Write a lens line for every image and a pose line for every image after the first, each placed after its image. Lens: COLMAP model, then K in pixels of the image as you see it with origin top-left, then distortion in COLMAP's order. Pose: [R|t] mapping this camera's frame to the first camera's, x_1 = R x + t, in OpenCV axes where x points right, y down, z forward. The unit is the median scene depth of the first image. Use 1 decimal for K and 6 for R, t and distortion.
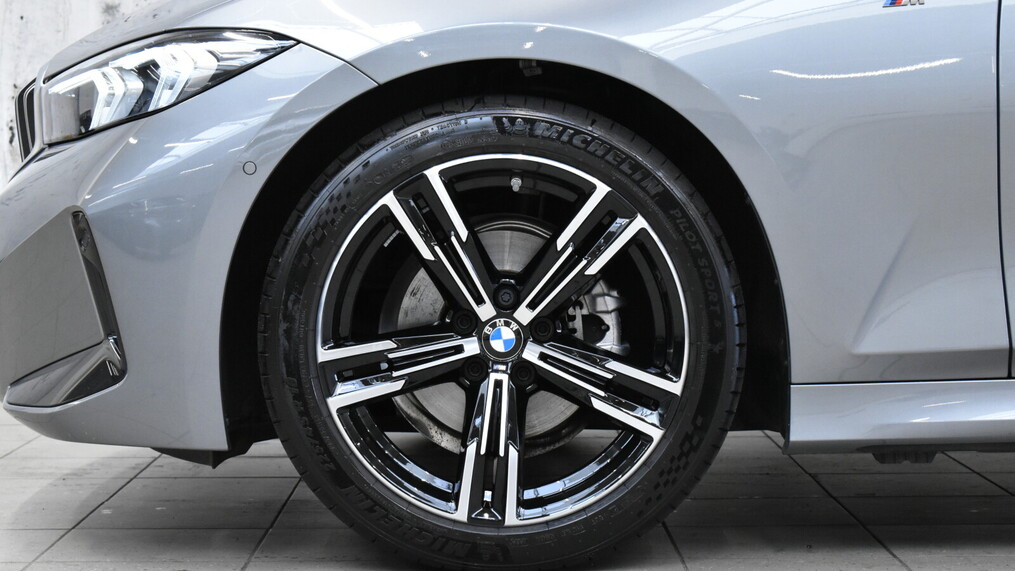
lens RADIAL K [[2449.5, 0, 507.1], [0, 2449.5, 284.9], [0, 0, 1]] dist [-0.078545, 0.000000]
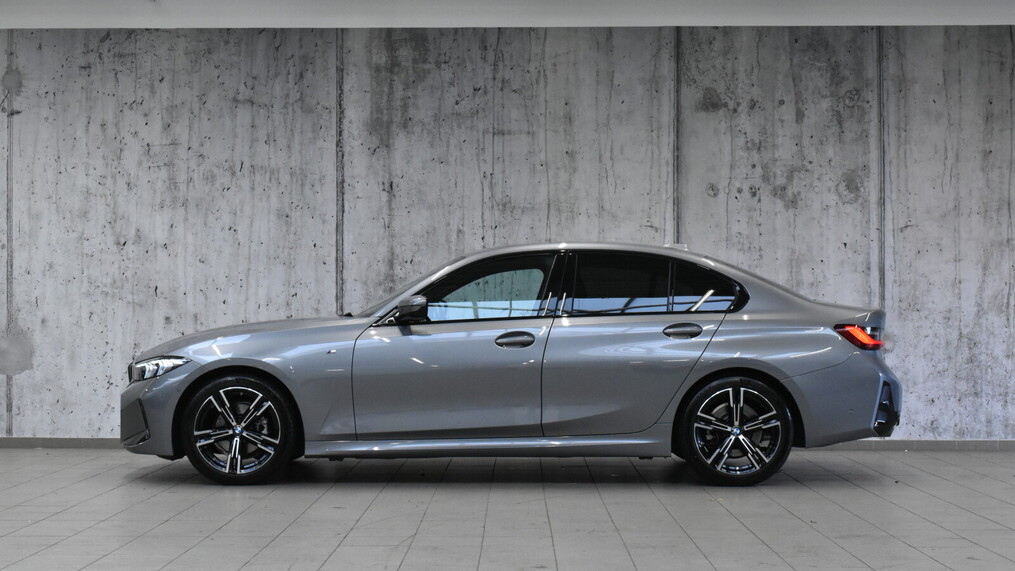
lens RADIAL K [[1798.2, 0, 507.6], [0, 1798.2, 286.7], [0, 0, 1]] dist [-0.184470, 0.000000]
pose [[0.999940, 0.005203, -0.009595, 0.494081], [-0.005815, 0.997878, -0.064844, -0.027710], [0.009238, 0.064896, 0.997849, -2.105671]]
